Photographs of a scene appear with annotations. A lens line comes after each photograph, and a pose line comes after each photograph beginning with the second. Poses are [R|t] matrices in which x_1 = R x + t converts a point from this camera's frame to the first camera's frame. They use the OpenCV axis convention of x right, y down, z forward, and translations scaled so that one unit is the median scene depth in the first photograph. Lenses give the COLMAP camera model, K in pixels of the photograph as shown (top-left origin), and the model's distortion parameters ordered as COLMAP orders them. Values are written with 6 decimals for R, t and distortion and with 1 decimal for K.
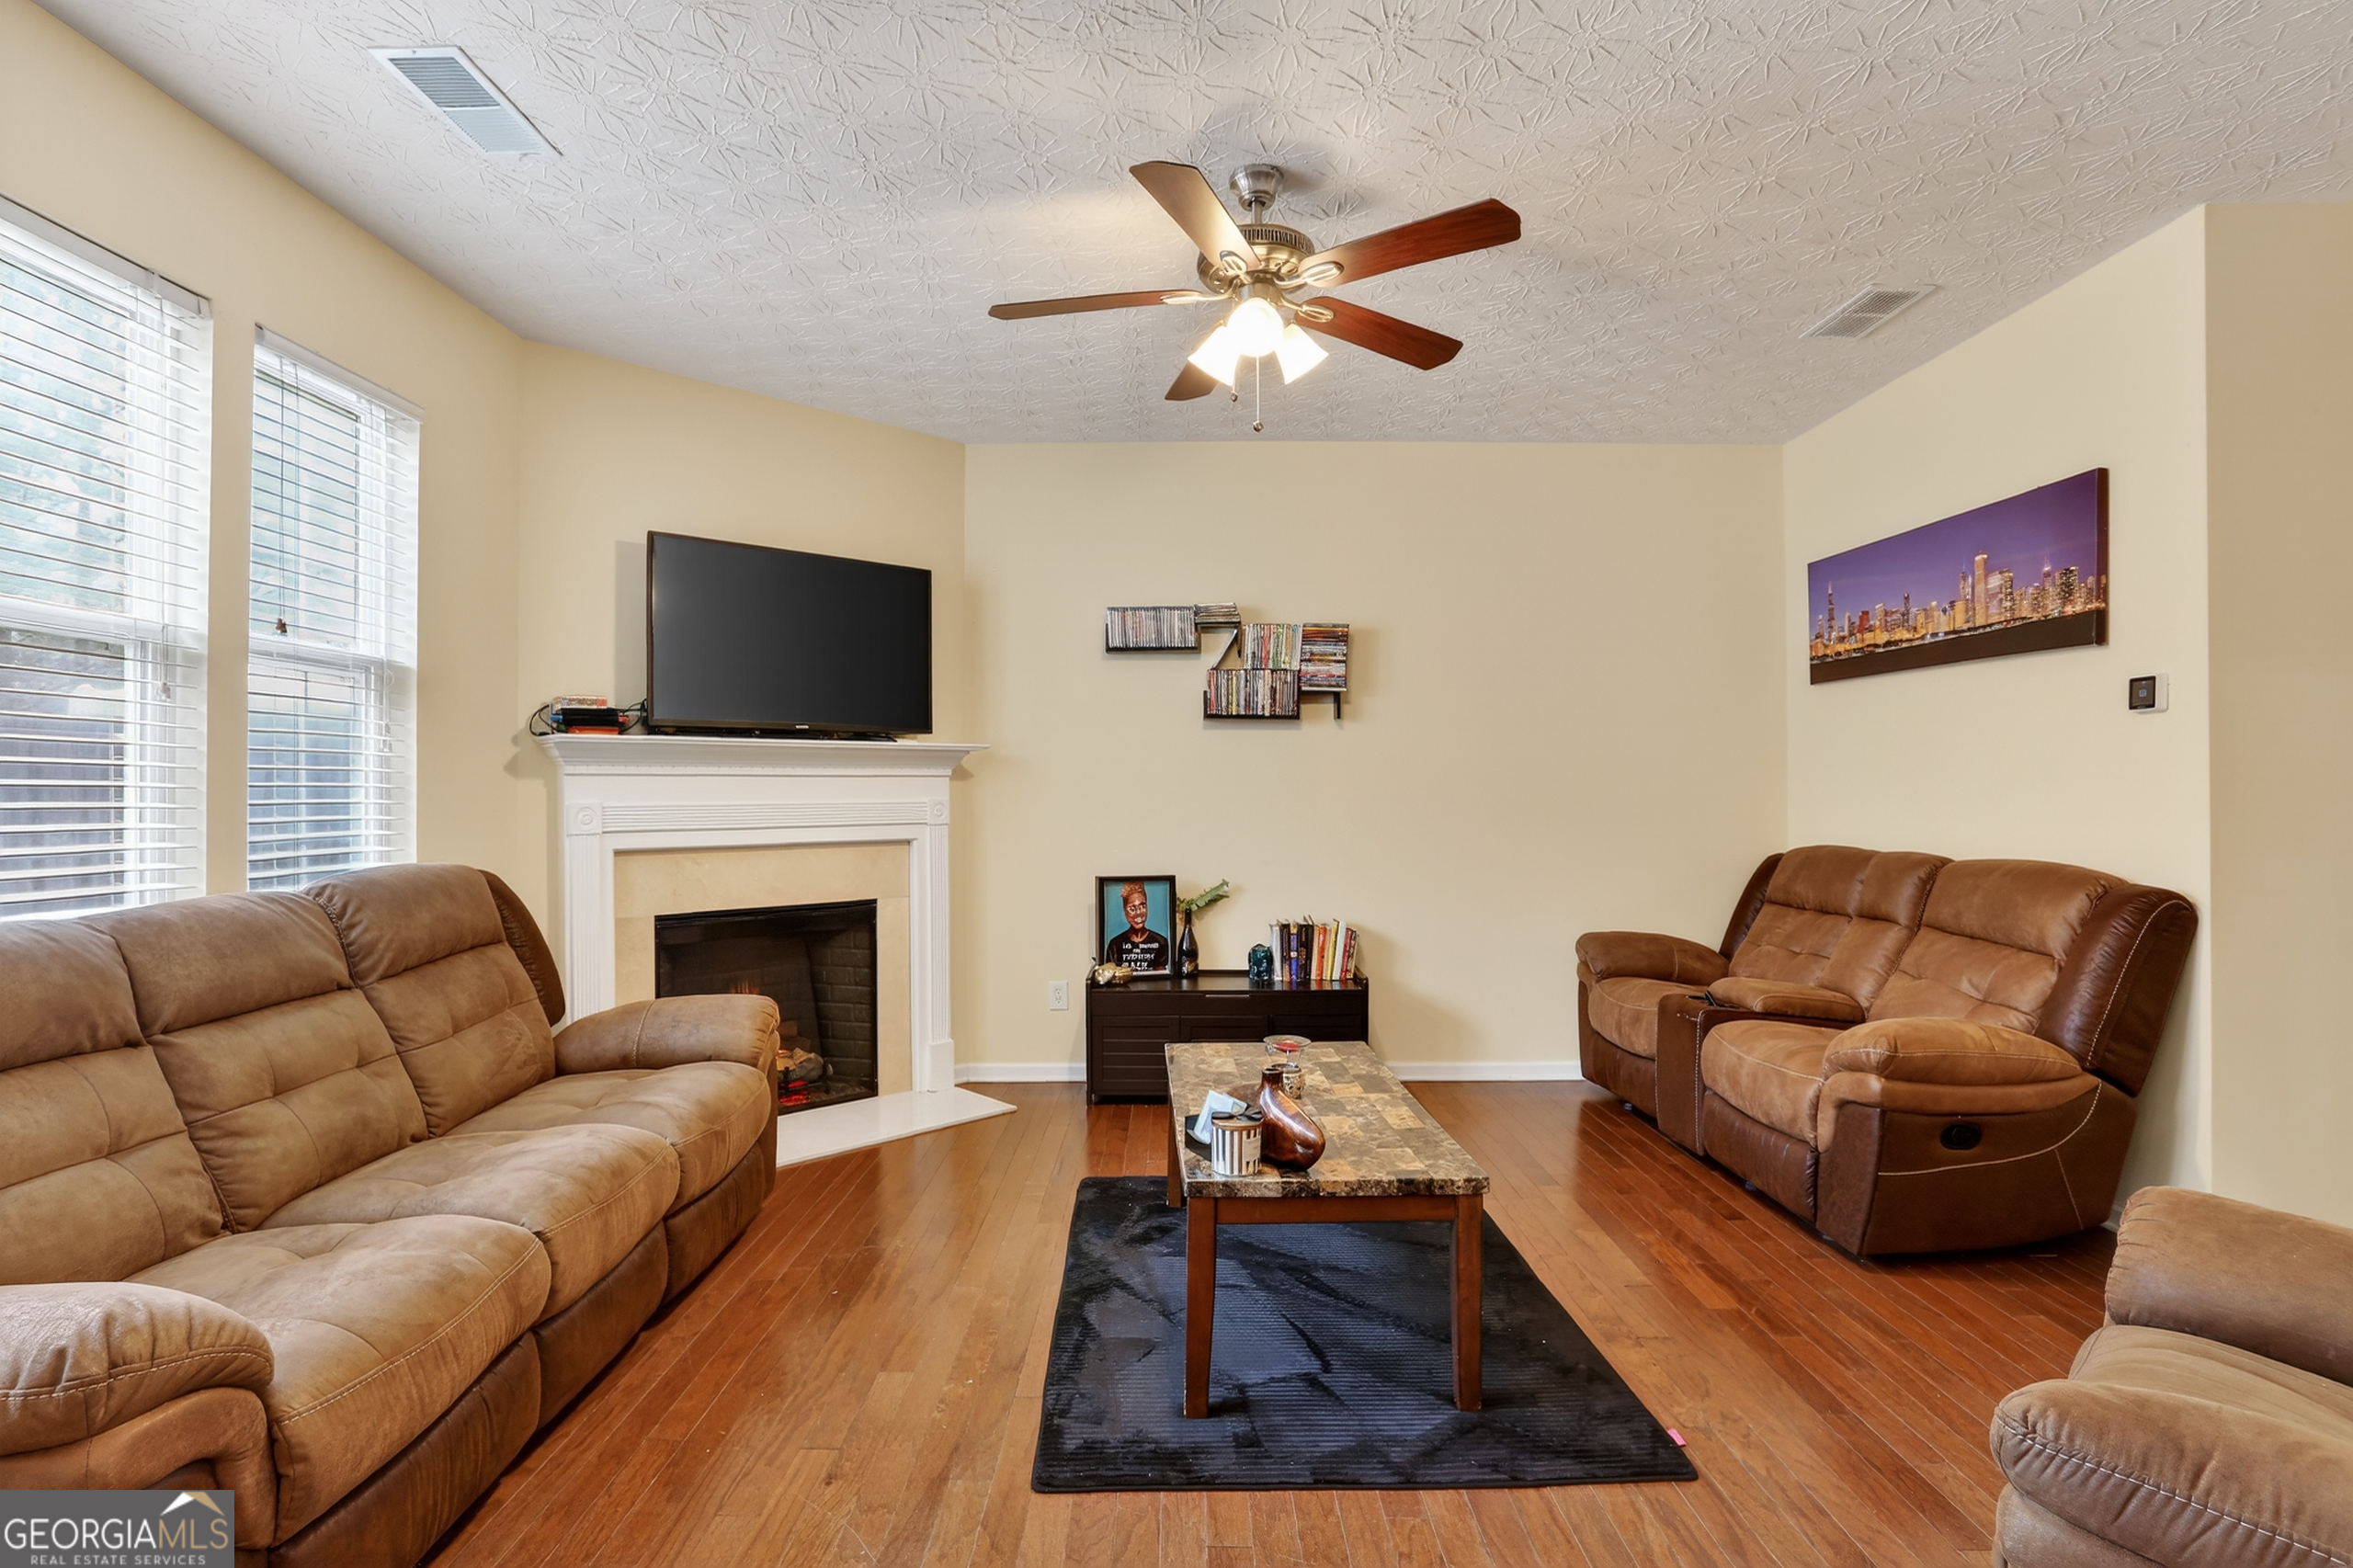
lens RADIAL K [[1166.4, 0, 1166.4], [0, 1166.4, 778.2], [0, 0, 1]] dist [-0.064848, 0.028481]
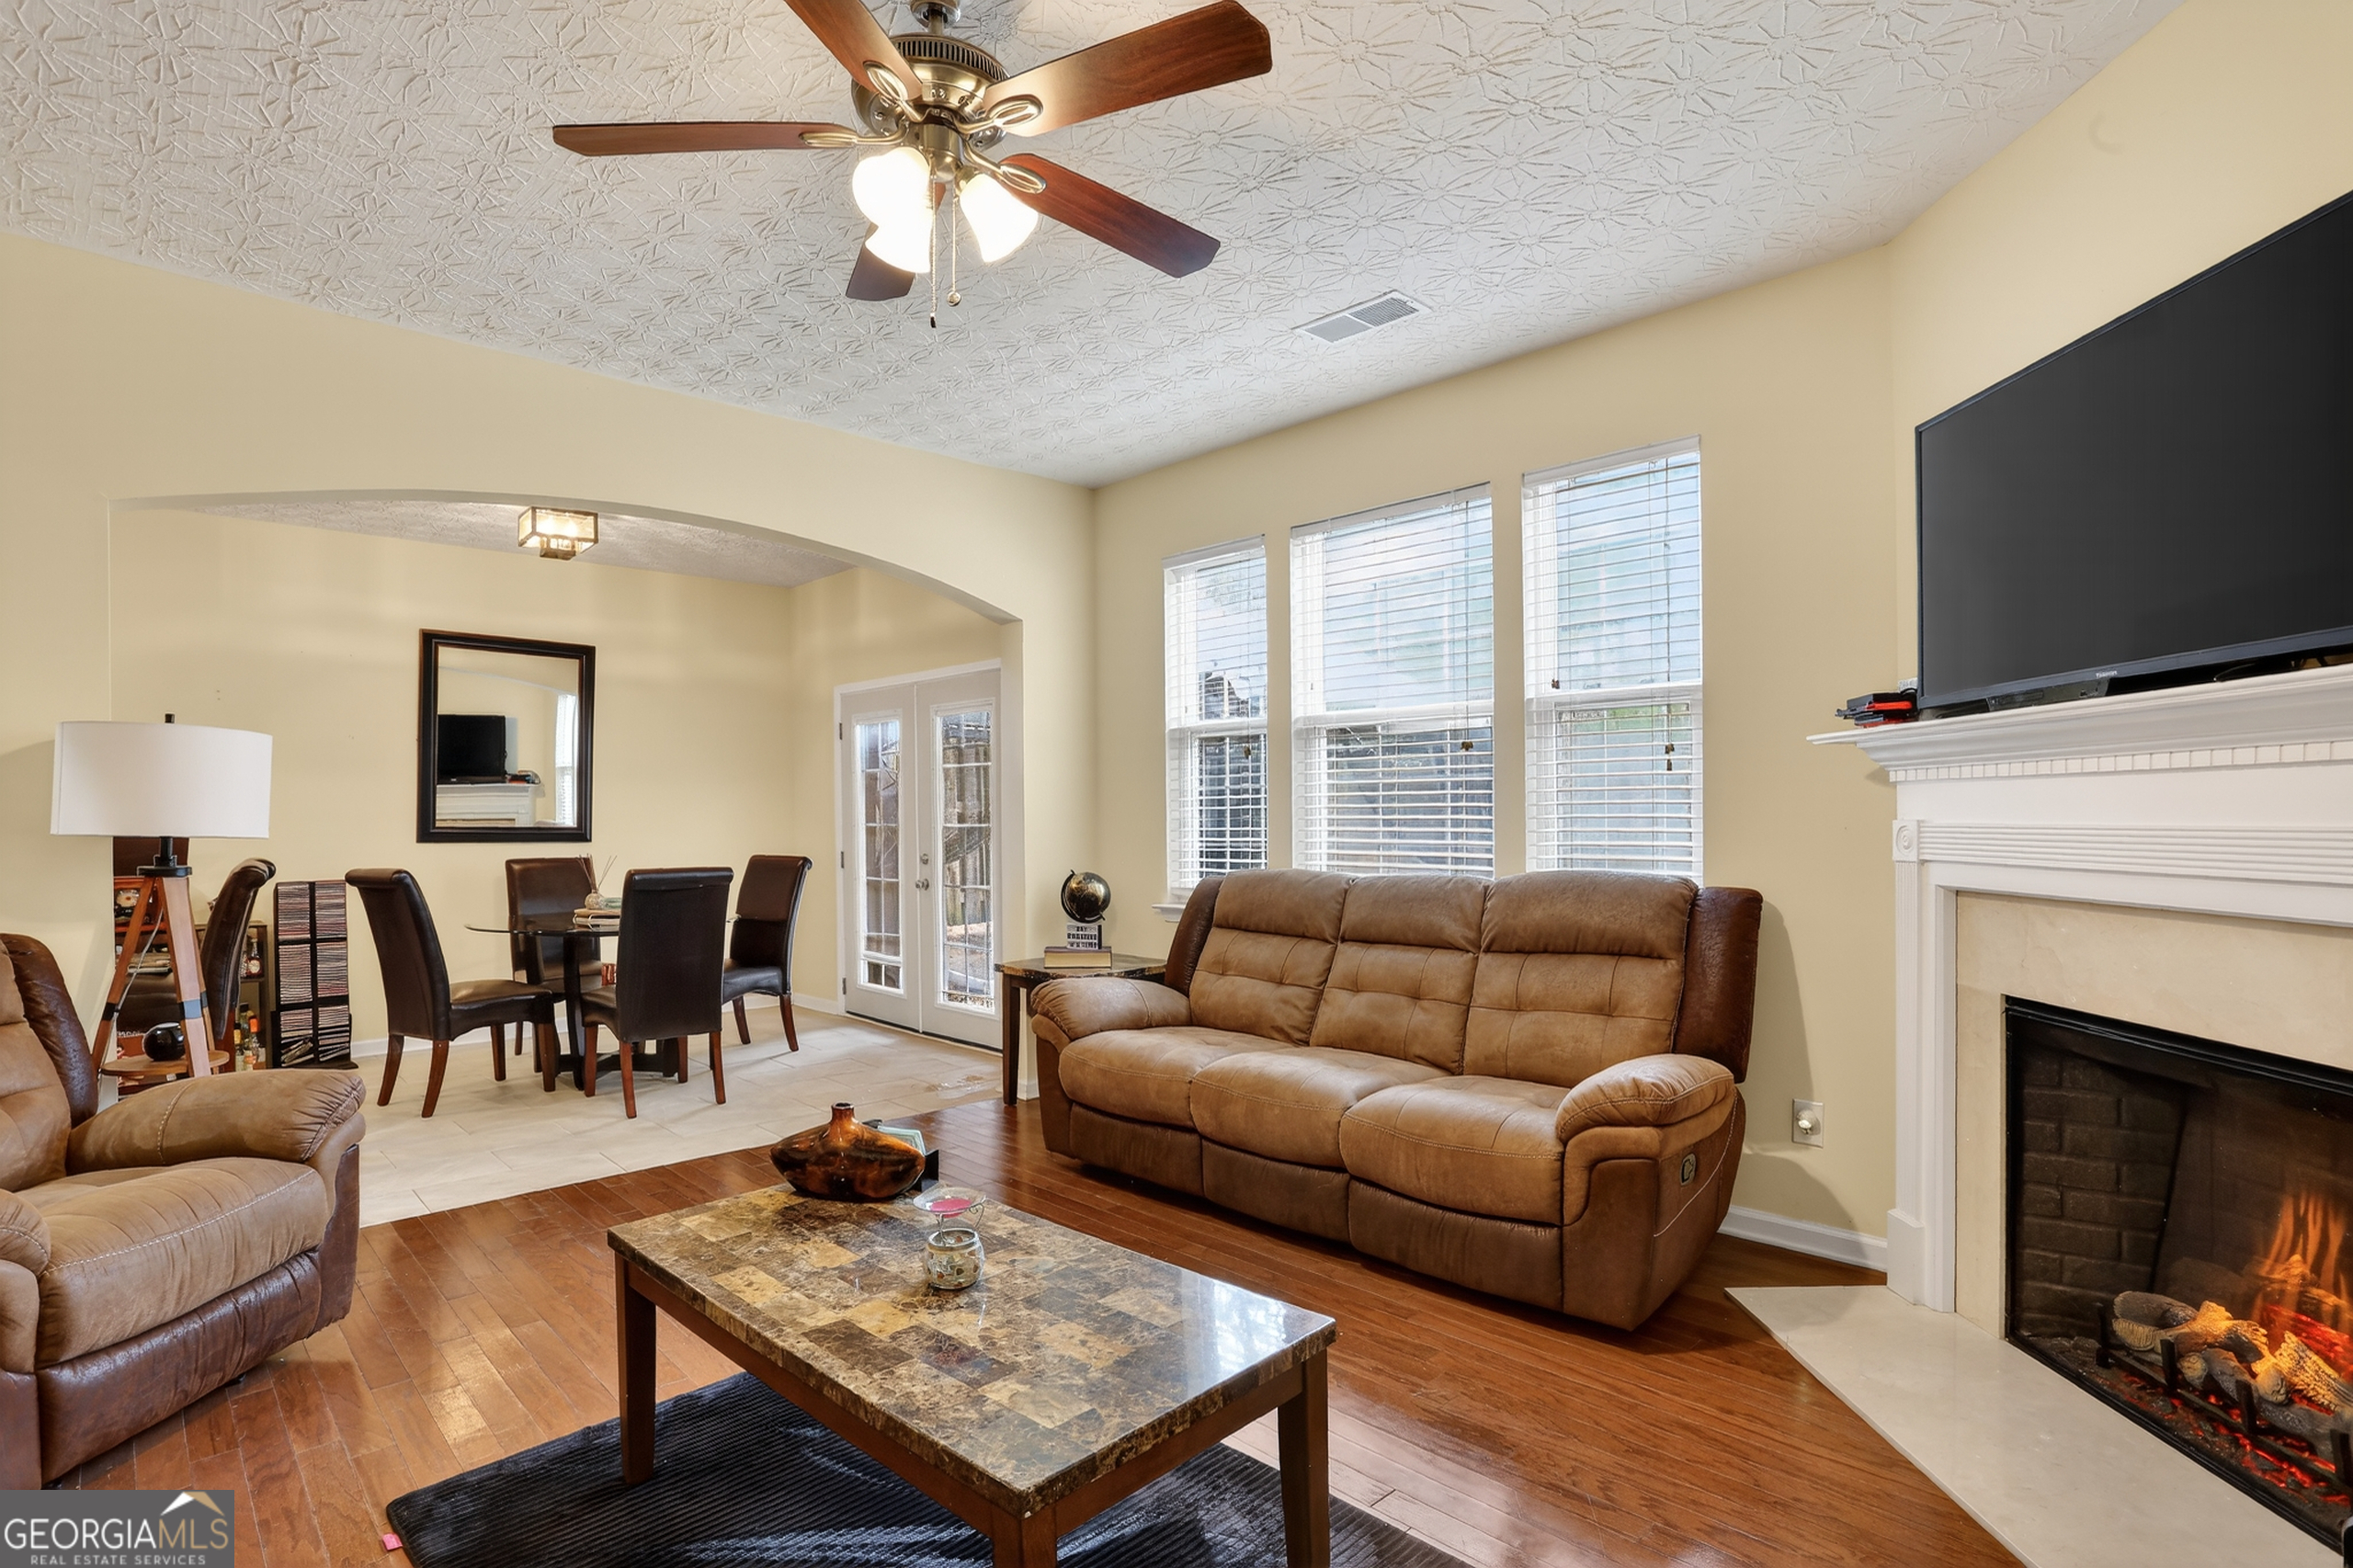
lens RADIAL K [[1166.4, 0, 1168.5], [0, 1166.4, 802.6], [0, 0, 1]] dist [-0.064848, 0.028481]
pose [[-0.707457, 0.002873, -0.706751, 0.335637], [0.018009, 0.999740, -0.013963, 0.010837], [0.706527, -0.022606, -0.707325, 1.091076]]
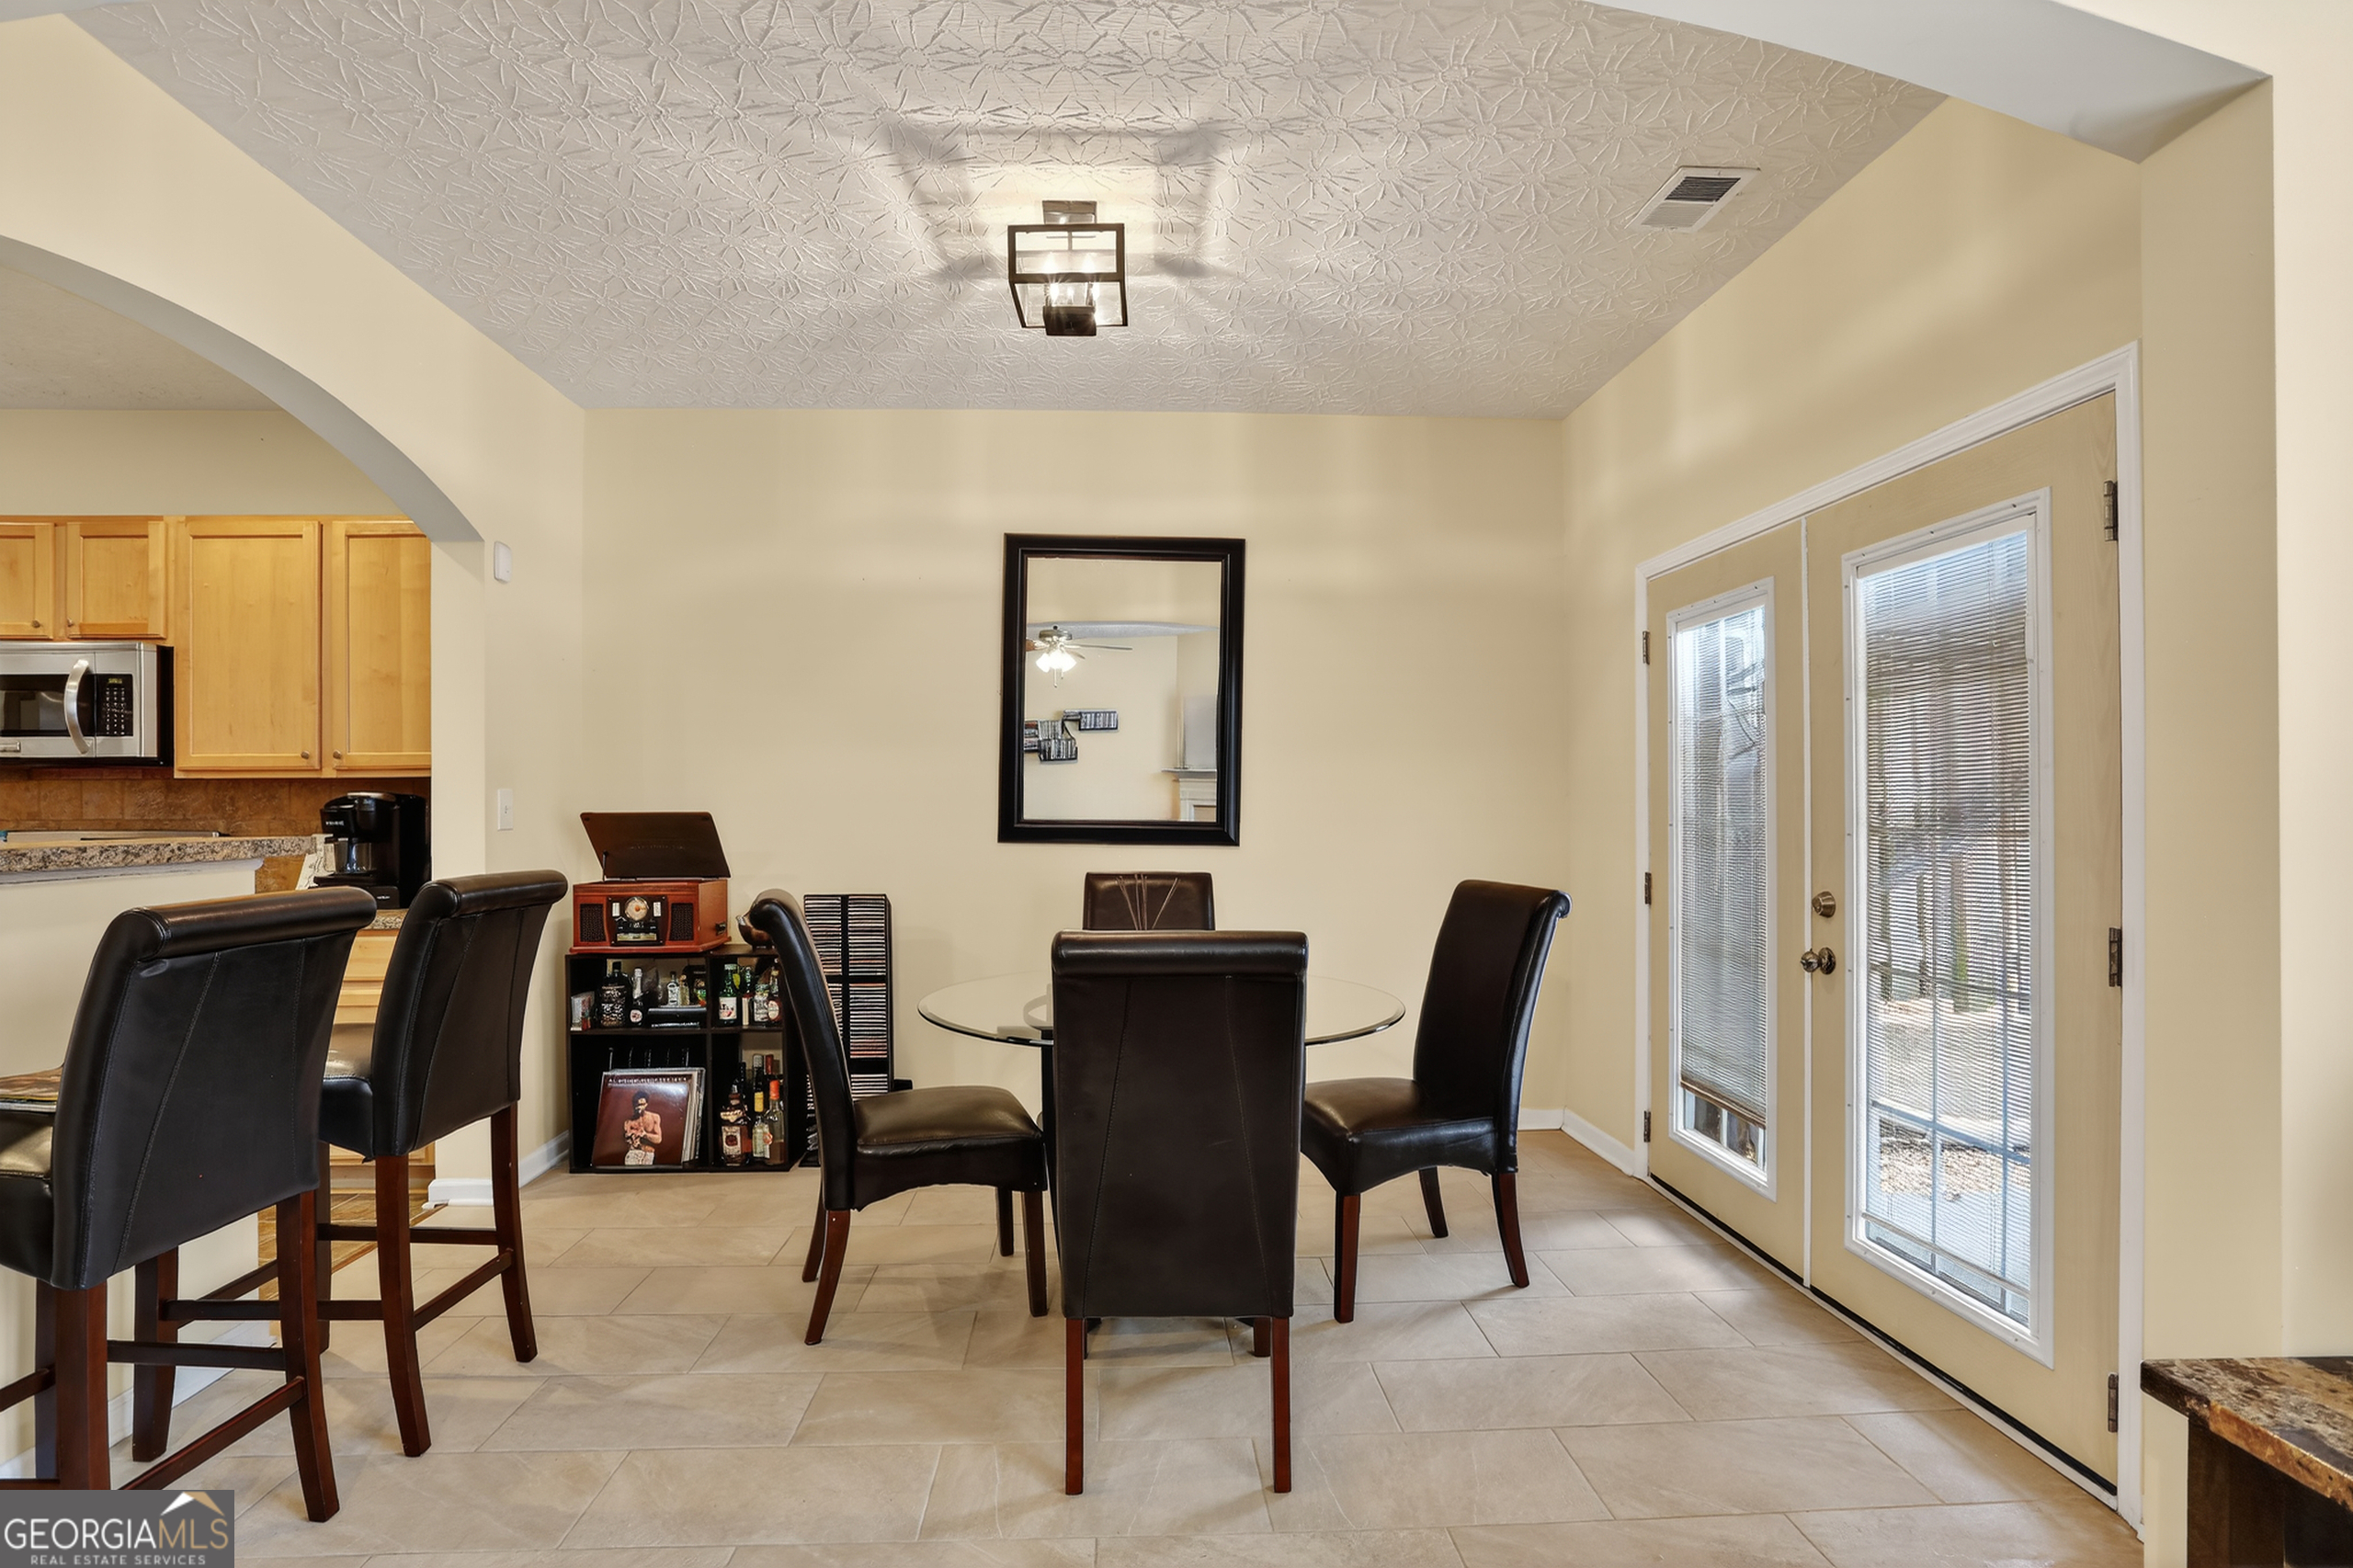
lens RADIAL K [[1166.4, 0, 1171.9], [0, 1166.4, 808.3], [0, 0, 1]] dist [-0.064848, 0.028481]
pose [[-0.997031, 0.003844, -0.076903, -0.095315], [0.004889, 0.999898, -0.013405, 0.009135], [0.076843, -0.013741, -0.996948, 0.406731]]
